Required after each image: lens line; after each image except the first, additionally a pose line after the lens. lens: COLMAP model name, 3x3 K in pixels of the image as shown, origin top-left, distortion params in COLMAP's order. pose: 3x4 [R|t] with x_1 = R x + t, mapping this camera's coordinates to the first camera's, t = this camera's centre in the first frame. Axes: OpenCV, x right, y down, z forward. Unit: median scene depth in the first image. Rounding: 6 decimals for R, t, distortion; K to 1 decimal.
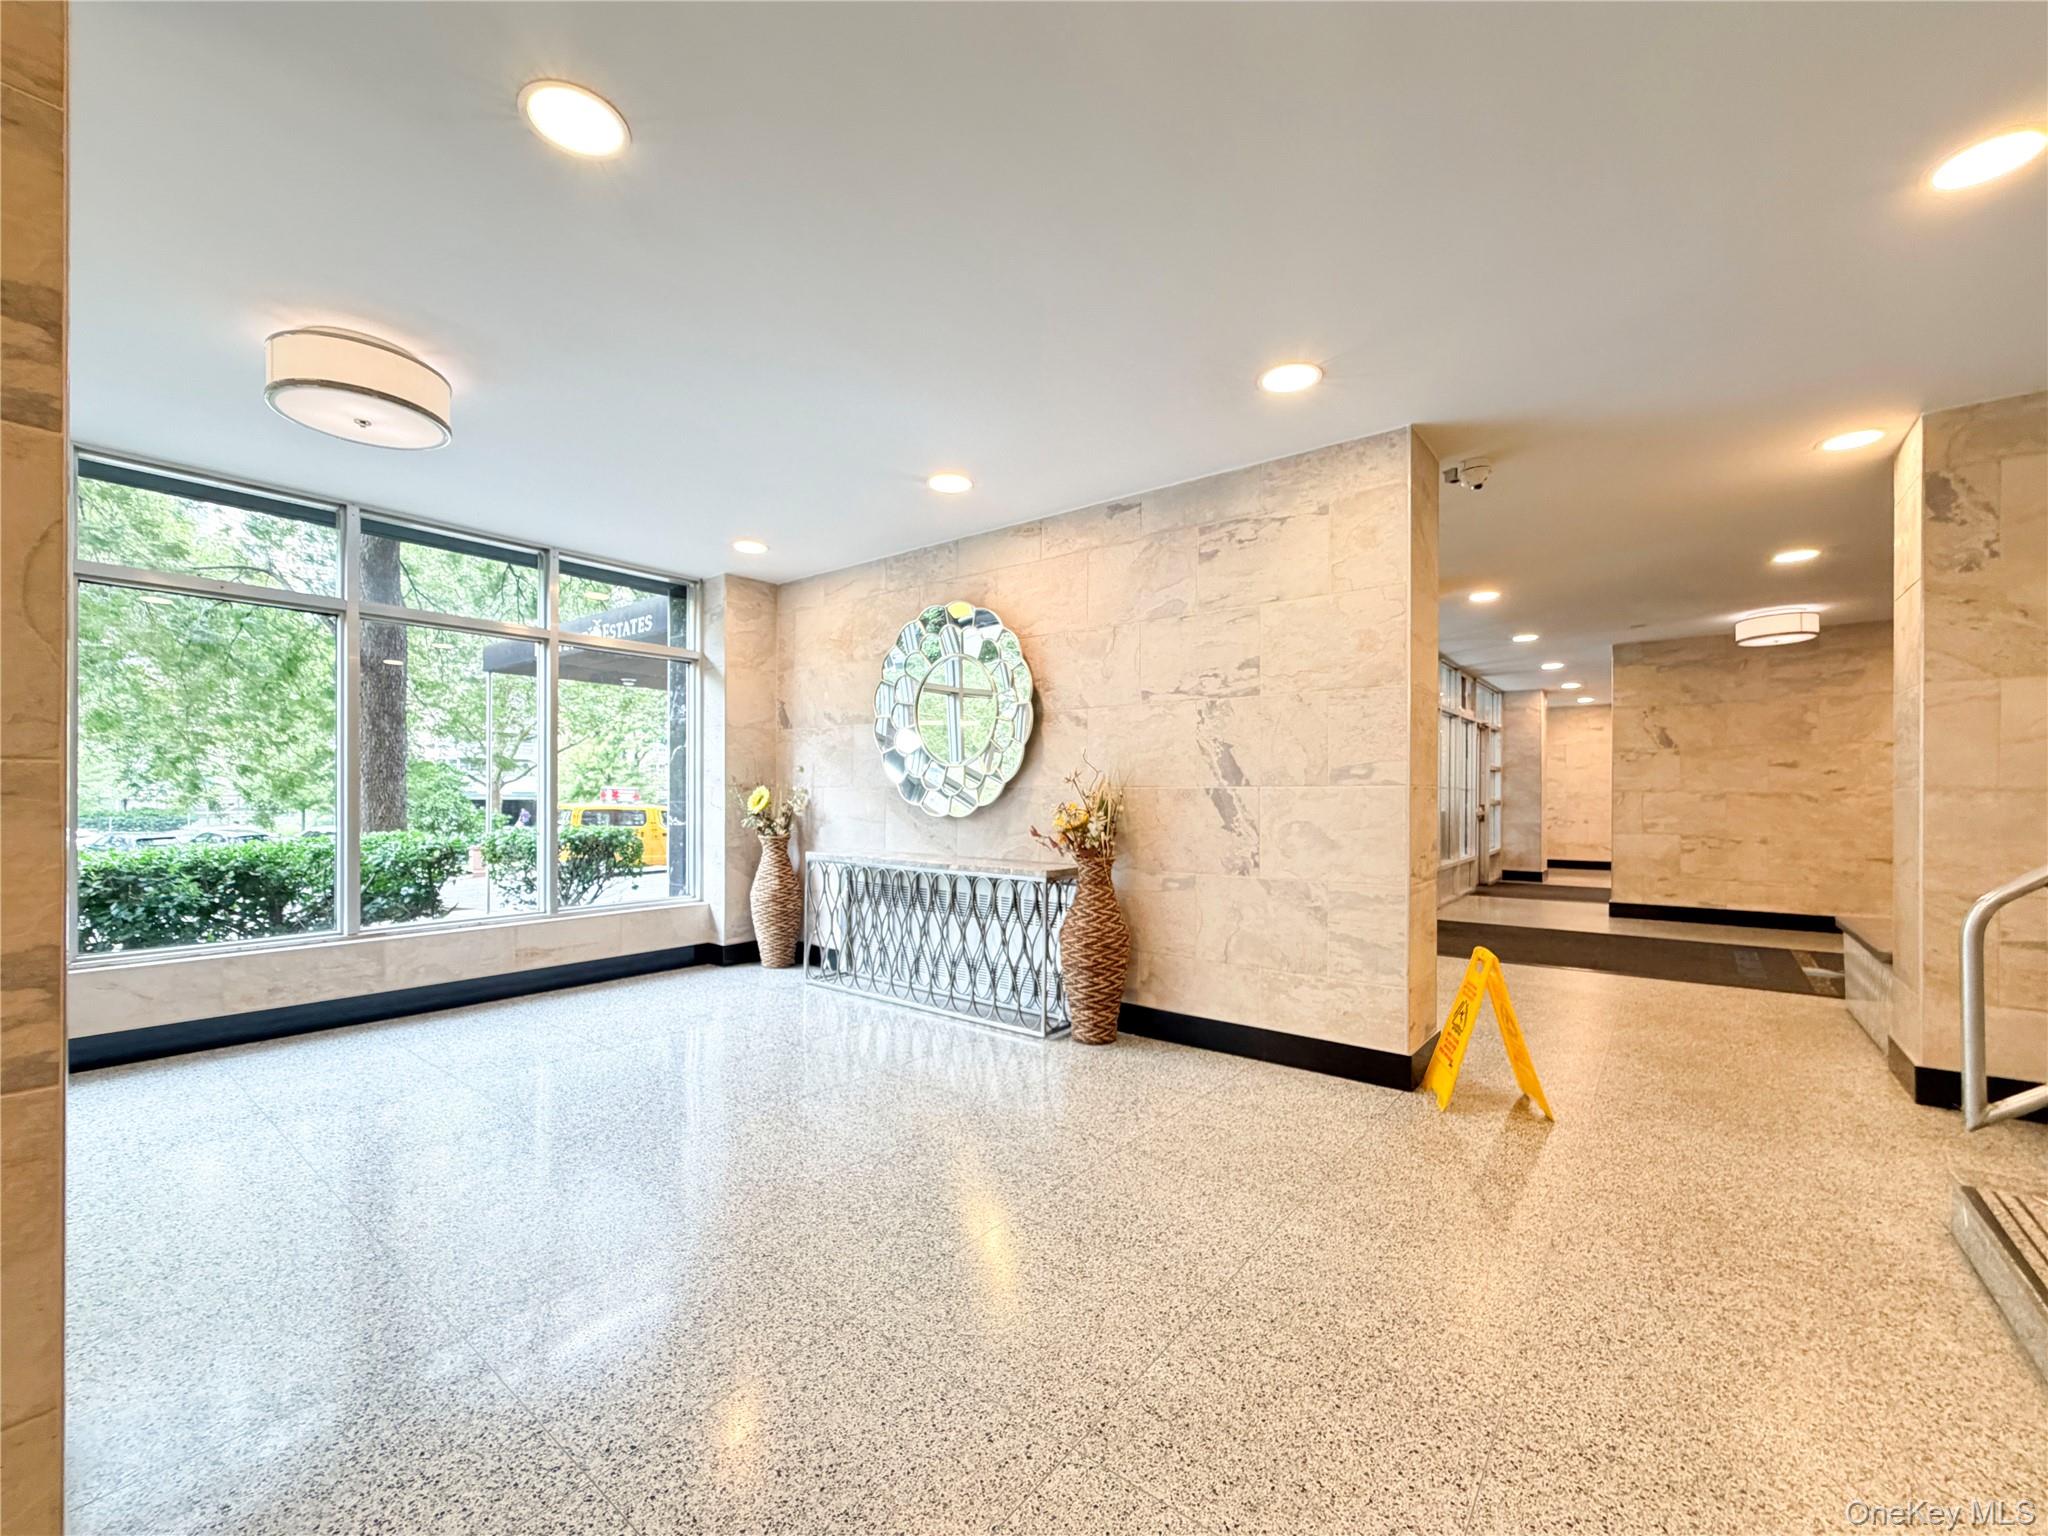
lens RADIAL K [[823.0, 0, 1019.0], [0, 823.0, 788.9], [0, 0, 1]] dist [-0.001964, 0.000003]
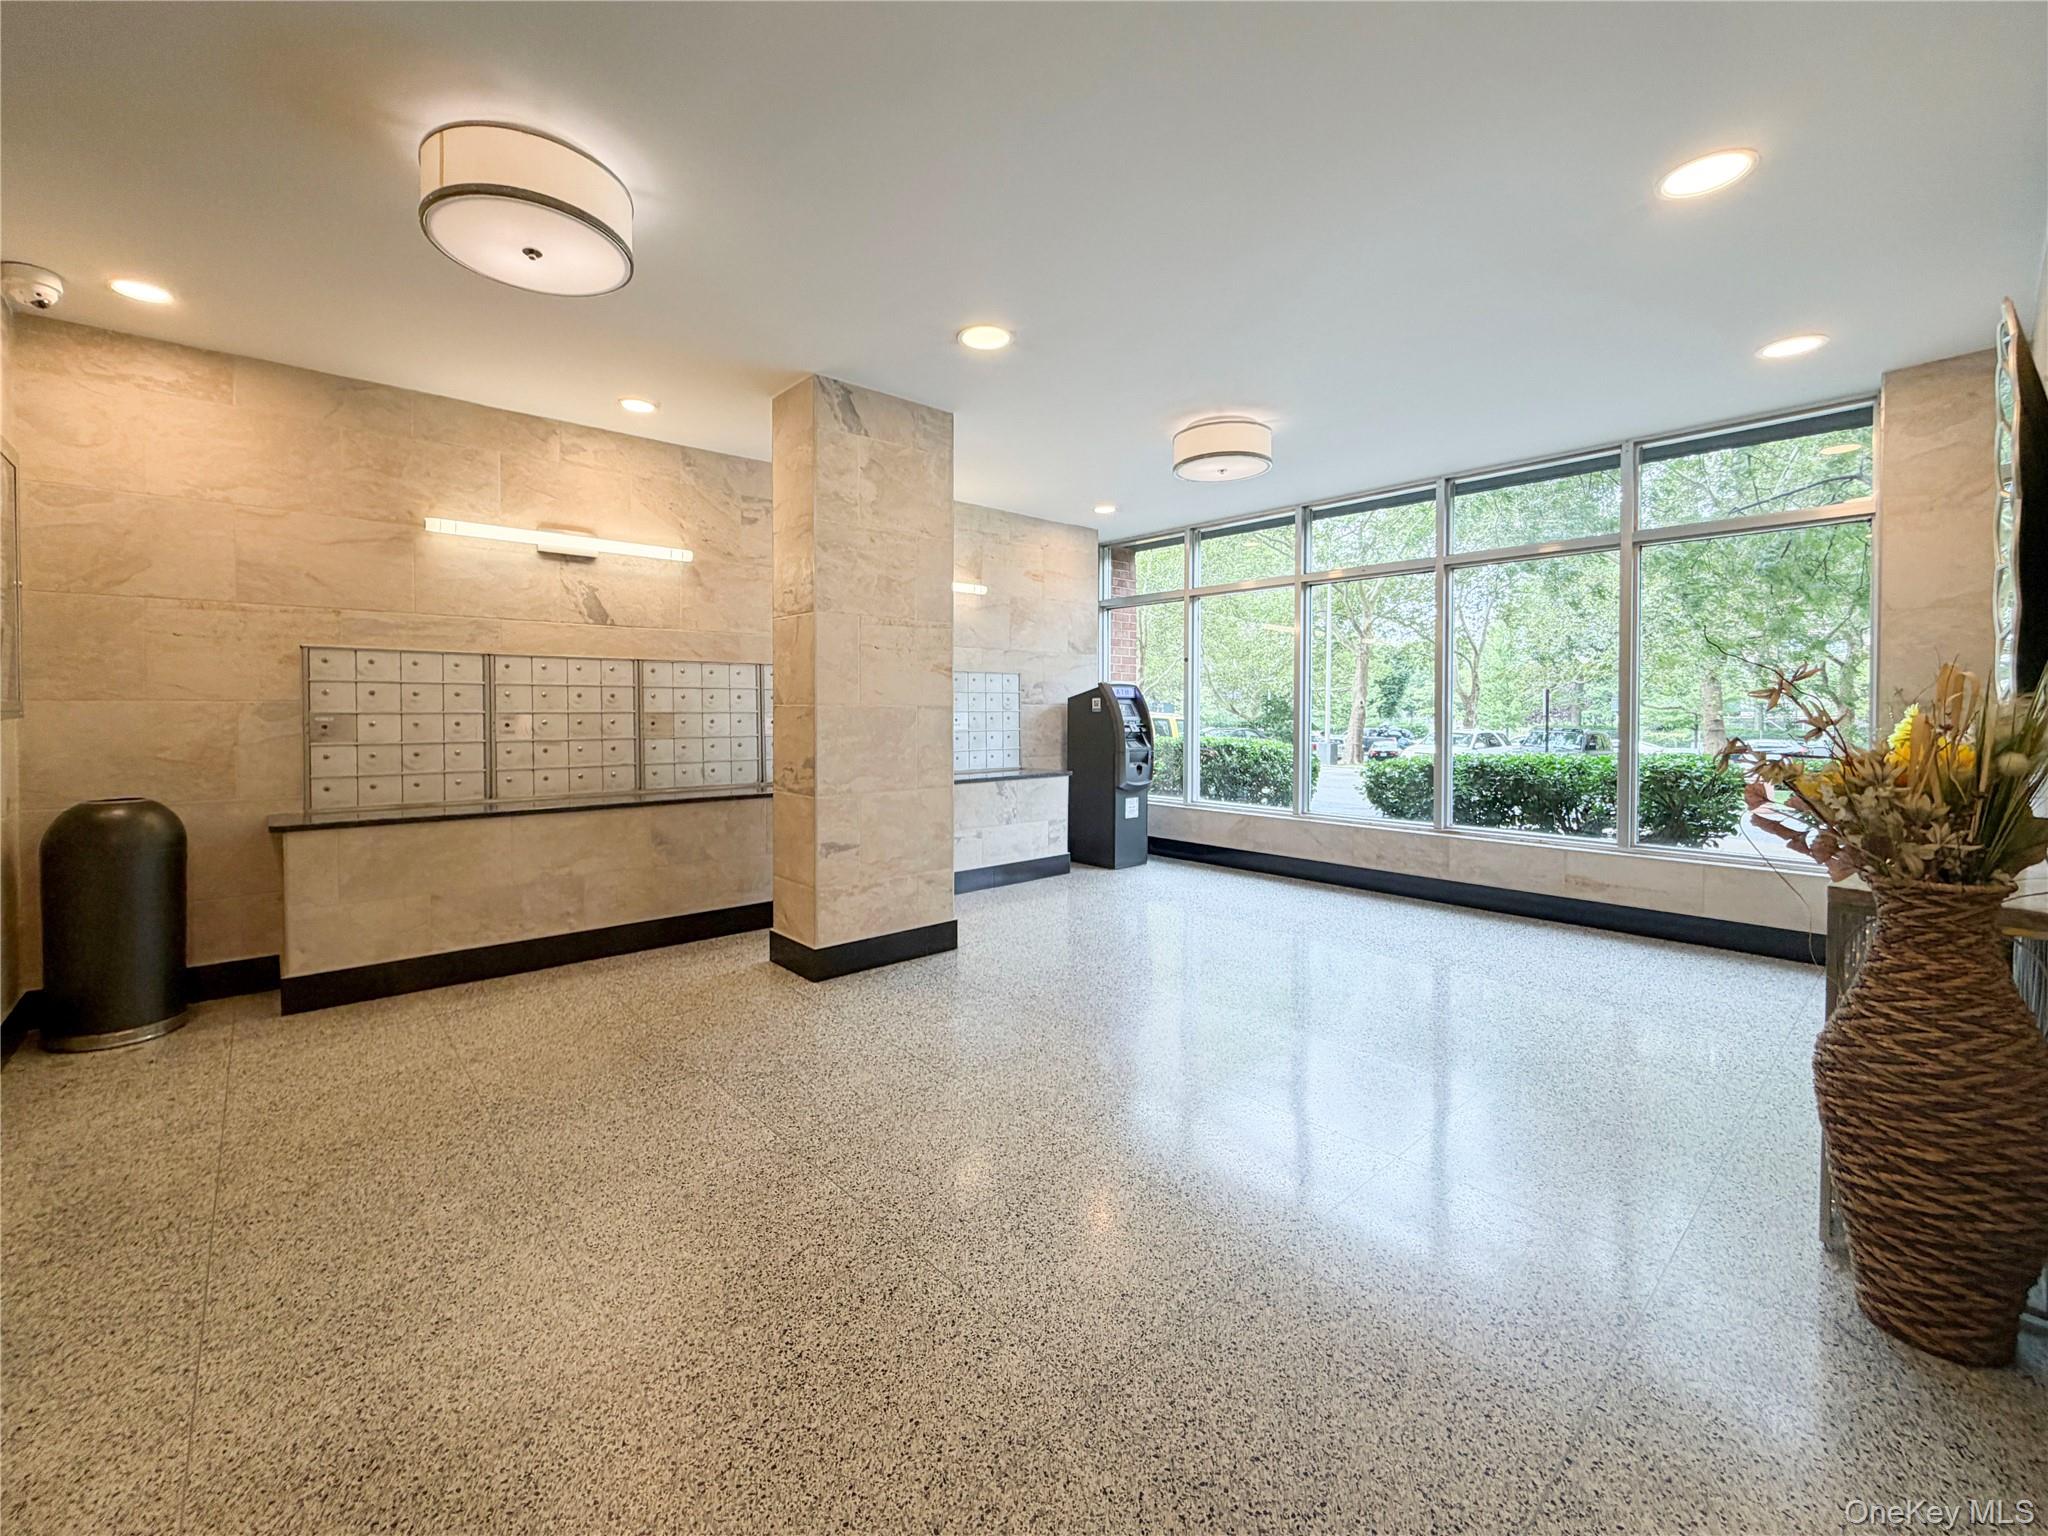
lens RADIAL K [[850.8, 0, 1019.2], [0, 850.8, 719.4], [0, 0, 1]] dist [-0.000795, -0.000114]
pose [[-0.165800, 0.012564, -0.986079, 0.515659], [0.002481, 0.999921, 0.012323, -0.001724], [0.986156, -0.000403, -0.165818, 0.563522]]
